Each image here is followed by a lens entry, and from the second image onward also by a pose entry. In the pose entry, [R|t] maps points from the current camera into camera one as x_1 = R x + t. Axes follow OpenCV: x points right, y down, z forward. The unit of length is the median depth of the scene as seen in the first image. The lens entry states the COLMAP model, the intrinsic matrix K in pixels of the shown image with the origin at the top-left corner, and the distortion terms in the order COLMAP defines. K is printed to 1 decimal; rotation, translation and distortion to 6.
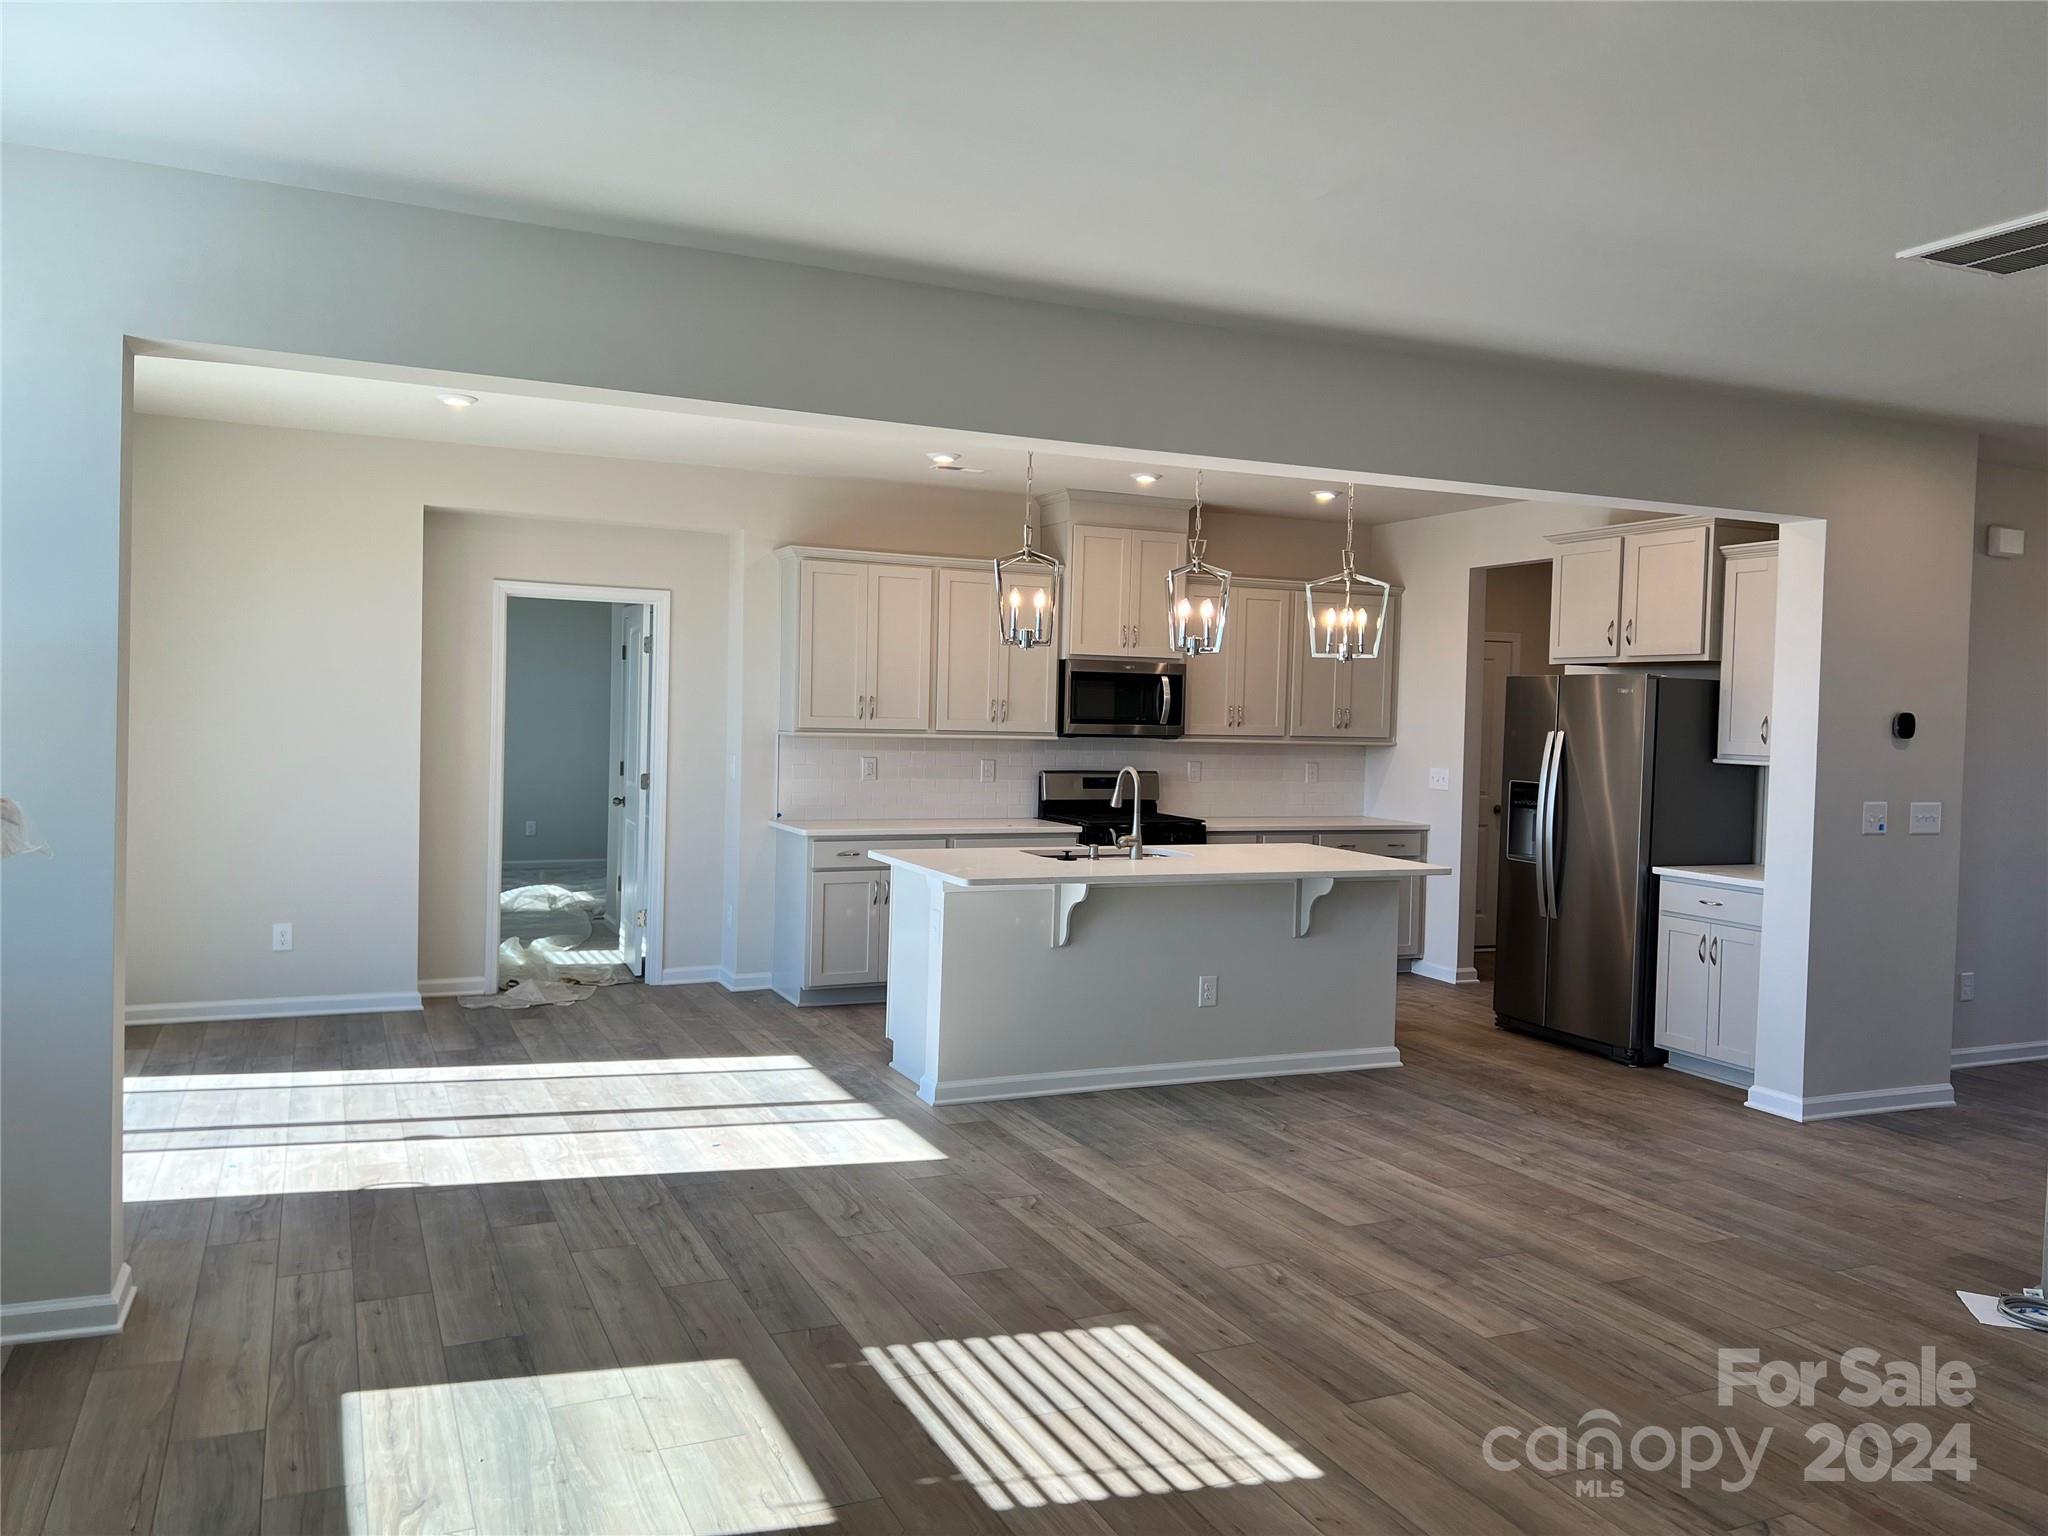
lens RADIAL K [[1562.5, 0, 1041.8], [0, 1562.5, 779.3], [0, 0, 1]] dist [0.016371, 0.000289]
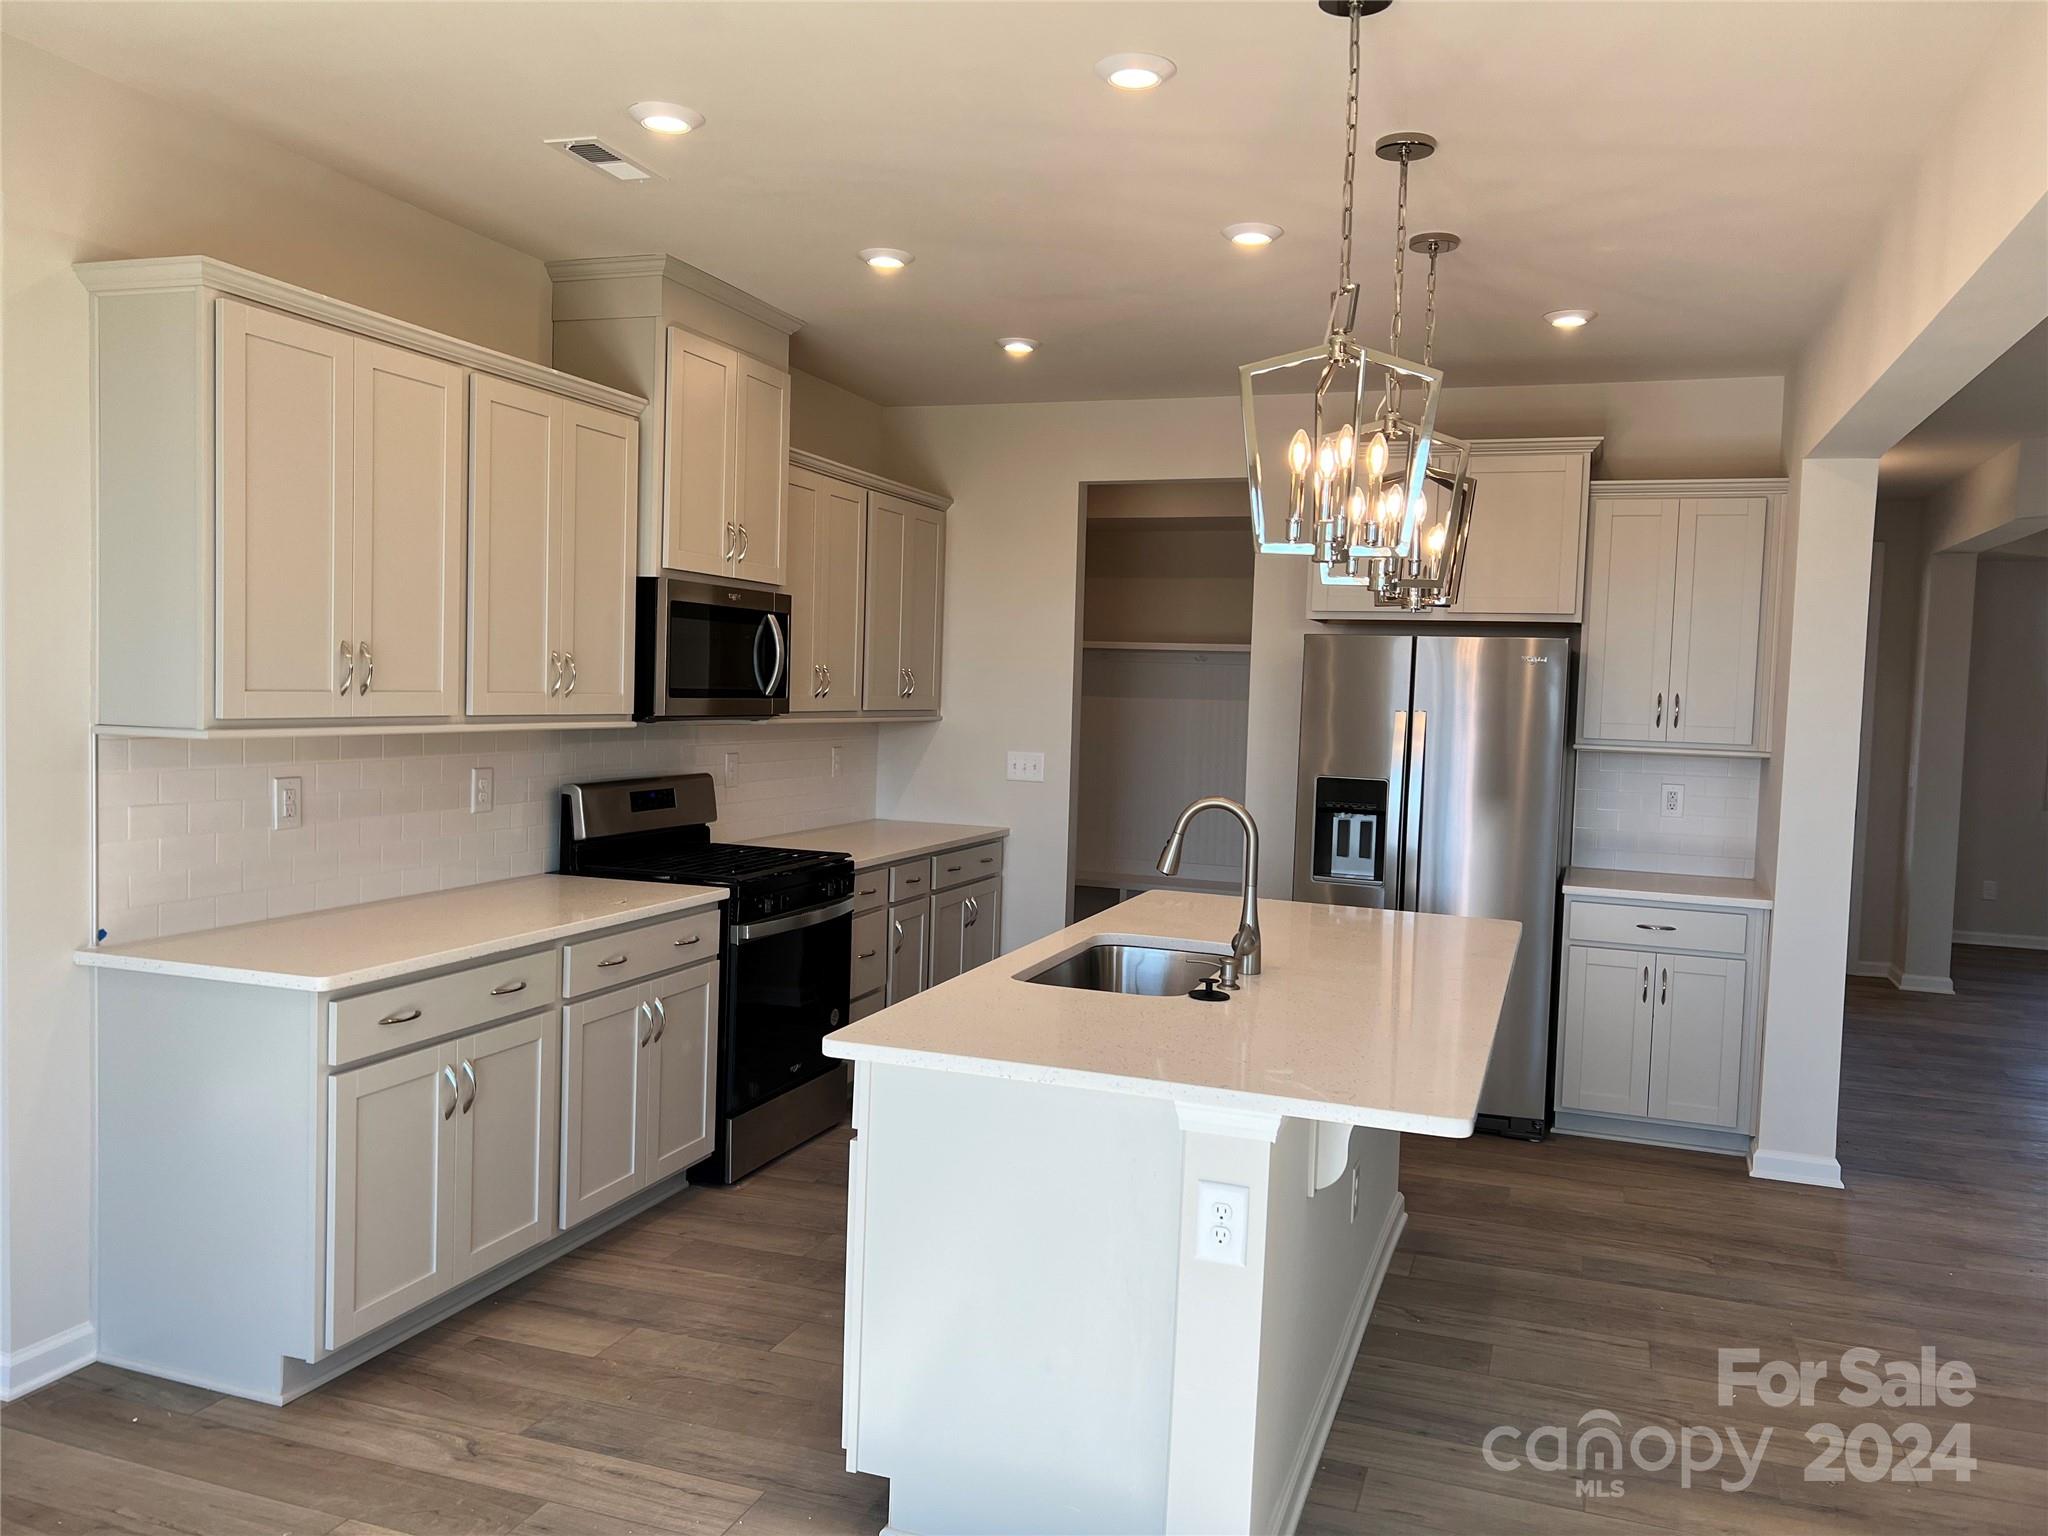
lens RADIAL K [[1562.5, 0, 1041.8], [0, 1562.5, 779.3], [0, 0, 1]] dist [0.016371, 0.000289]
pose [[0.686194, -0.048602, 0.725793, -0.491920], [0.014362, 0.998476, 0.053283, -0.059167], [-0.727277, -0.026138, 0.685846, 0.912264]]
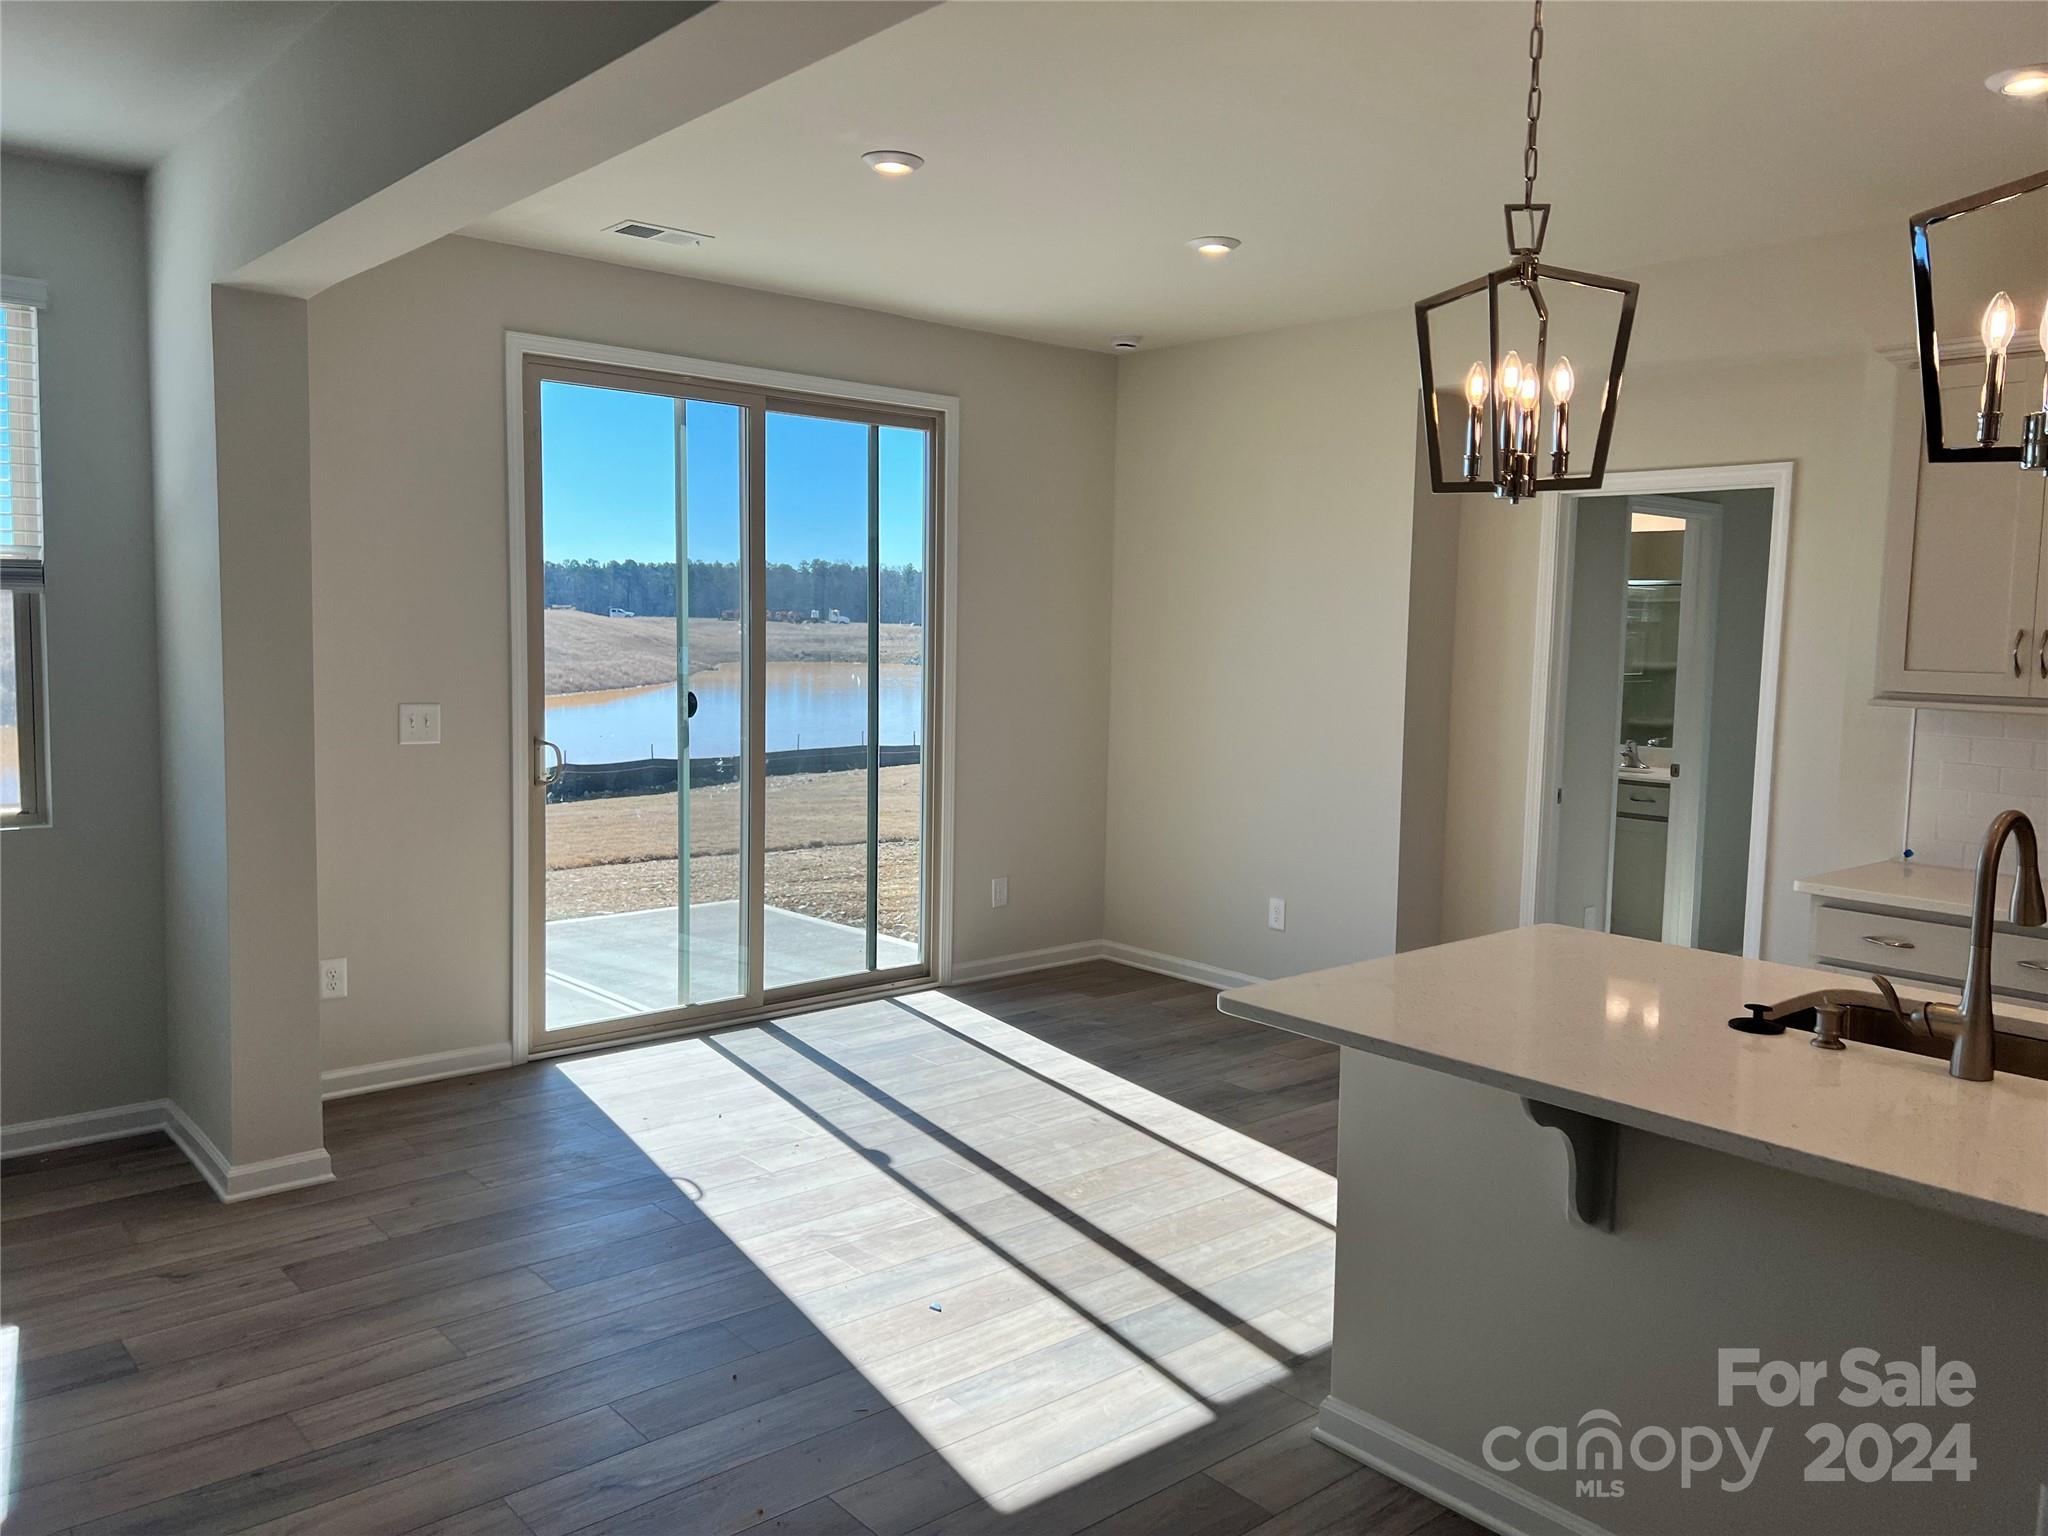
lens RADIAL K [[1540.5, 0, 1024.0], [0, 1540.5, 768.0], [0, 0, 1]] dist [0.051792, -0.047450]
pose [[0.271947, 0.071972, -0.959617, 0.441108], [-0.055113, 0.996727, 0.059137, -0.033723], [0.960733, 0.036806, 0.275024, 0.921604]]
